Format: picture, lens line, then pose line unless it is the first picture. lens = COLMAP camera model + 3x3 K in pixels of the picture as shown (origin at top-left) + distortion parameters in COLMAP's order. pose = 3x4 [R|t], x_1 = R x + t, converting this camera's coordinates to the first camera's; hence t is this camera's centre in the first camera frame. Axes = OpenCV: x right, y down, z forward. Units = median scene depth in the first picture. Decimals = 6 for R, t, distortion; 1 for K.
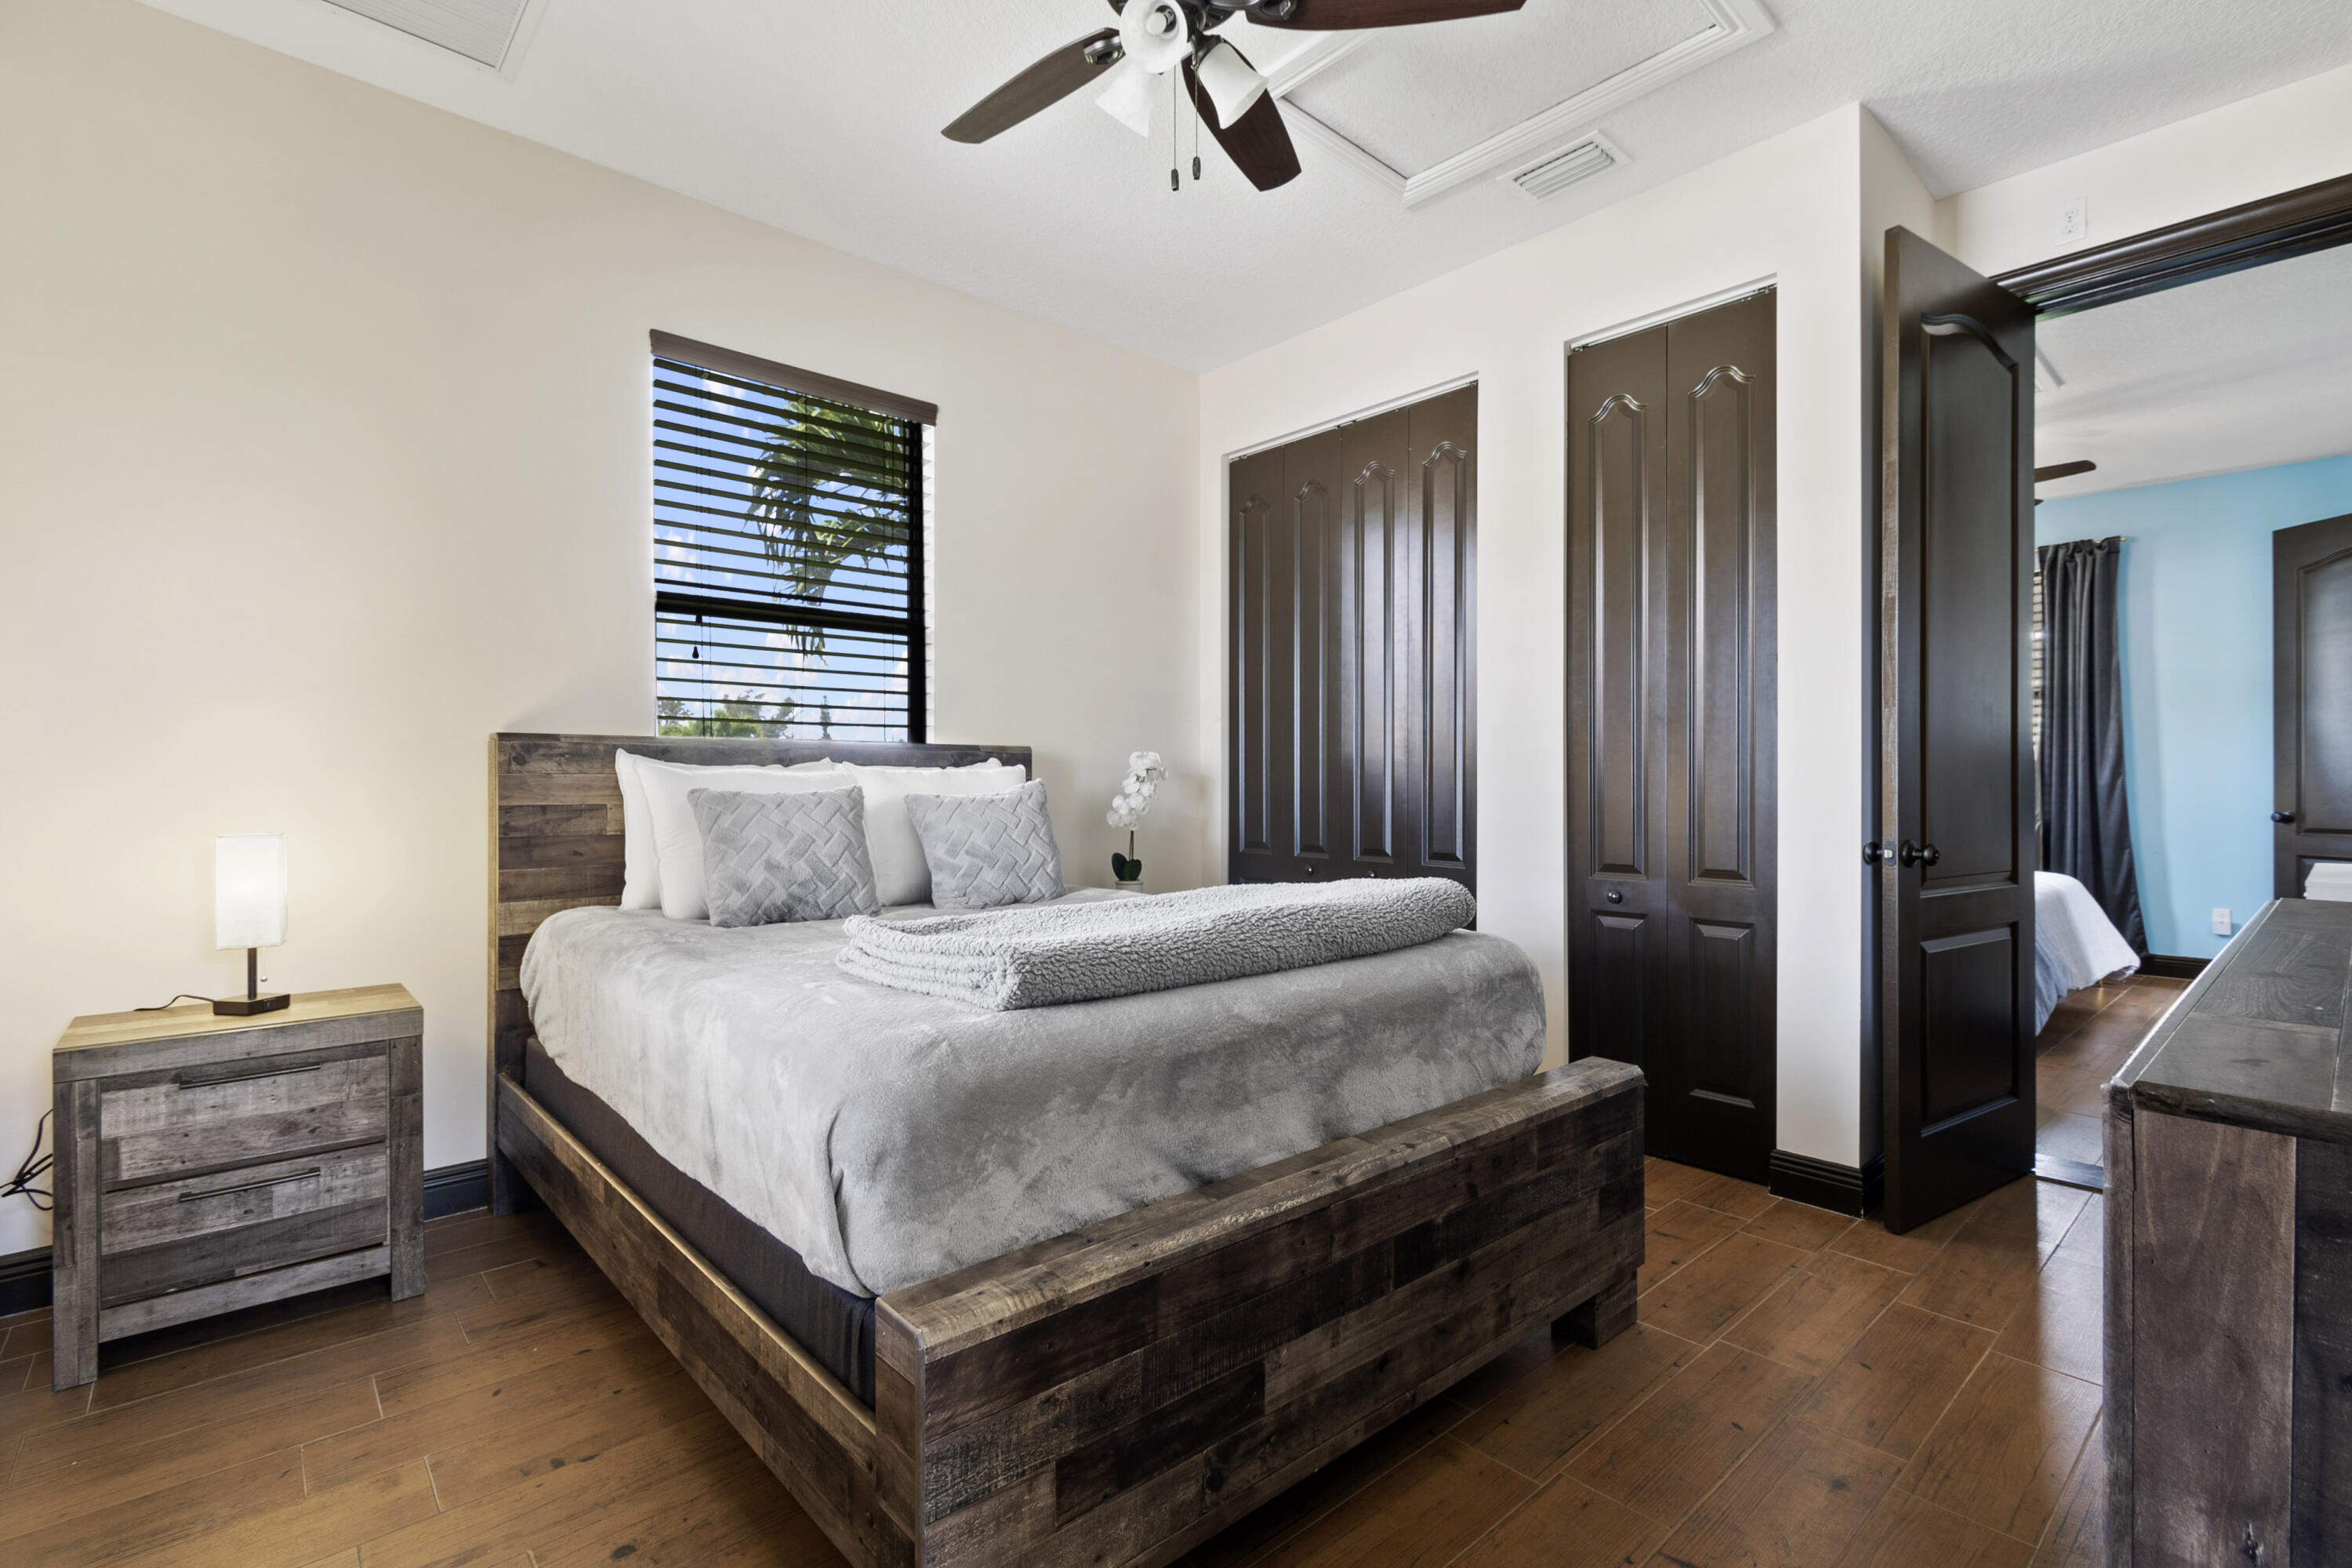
lens RADIAL K [[1058.3, 0, 1176.0], [0, 1058.3, 784.0], [0, 0, 1]] dist [-0.001032, -0.000155]
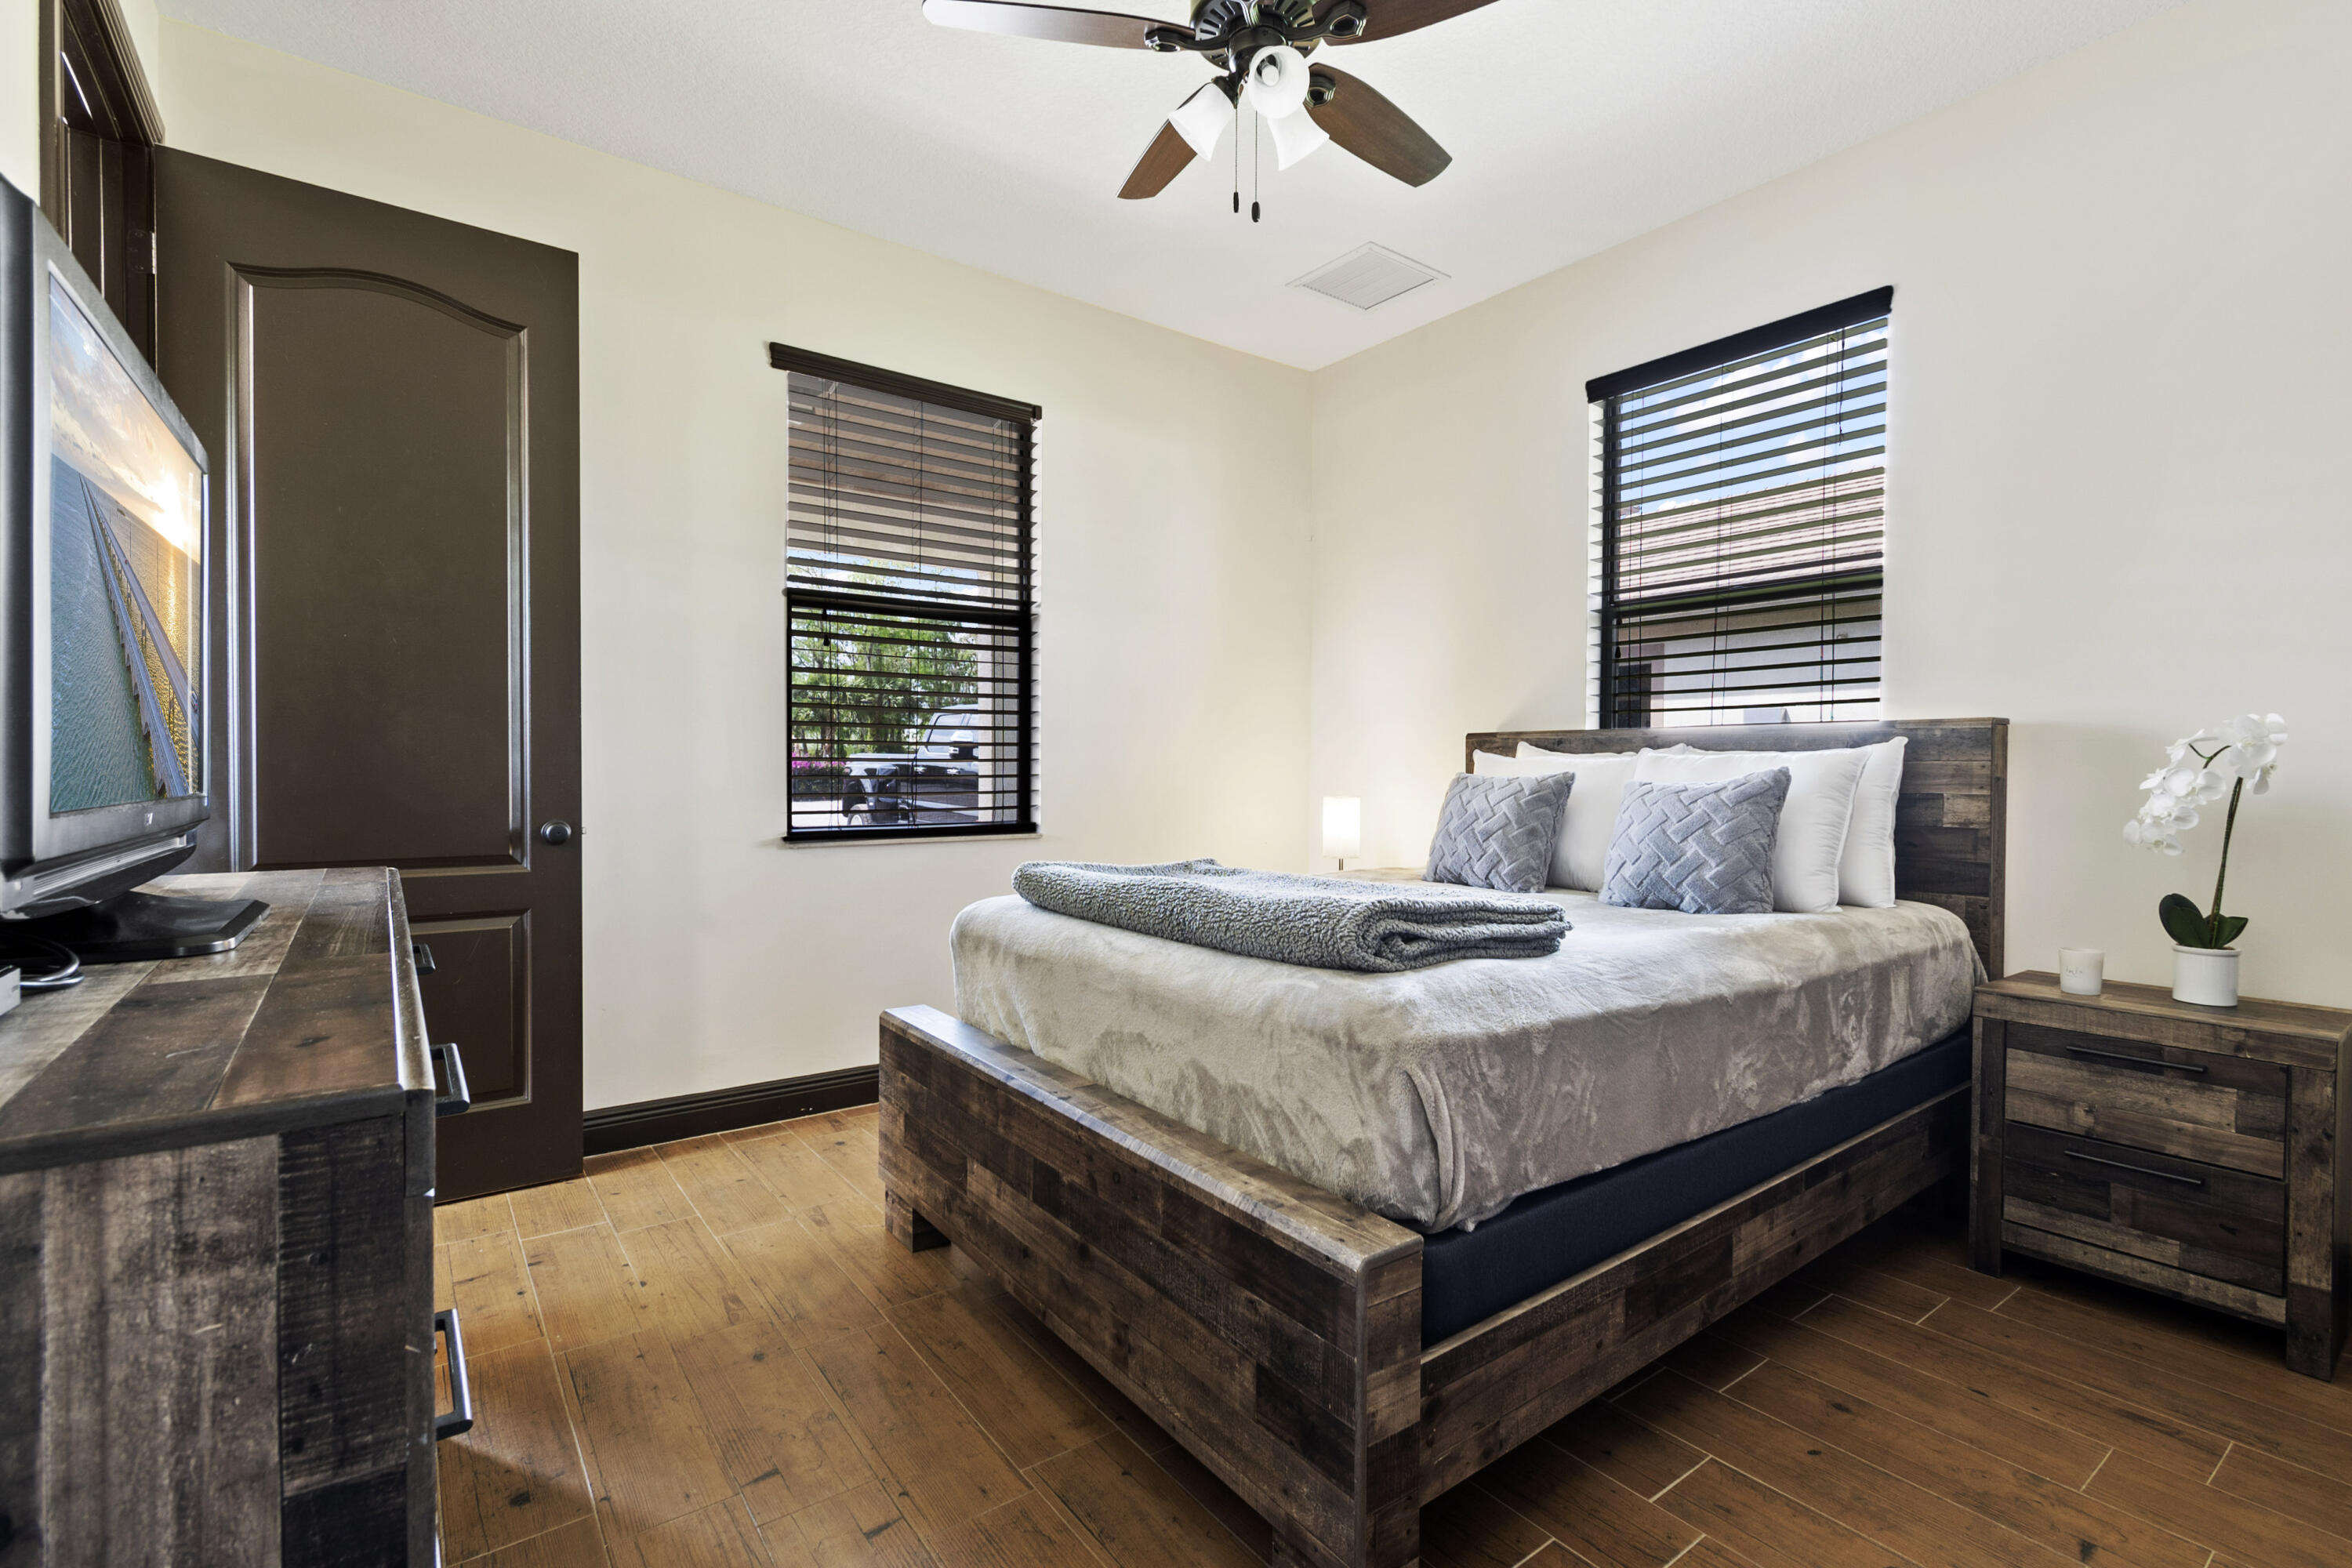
lens RADIAL K [[1058.3, 0, 1176.0], [0, 1058.3, 784.0], [0, 0, 1]] dist [-0.001032, -0.000155]
pose [[-0.100640, 0.004952, -0.994911, 1.274530], [0.002166, 0.999986, 0.004758, 0.008962], [0.994921, -0.001676, -0.100650, 1.199821]]
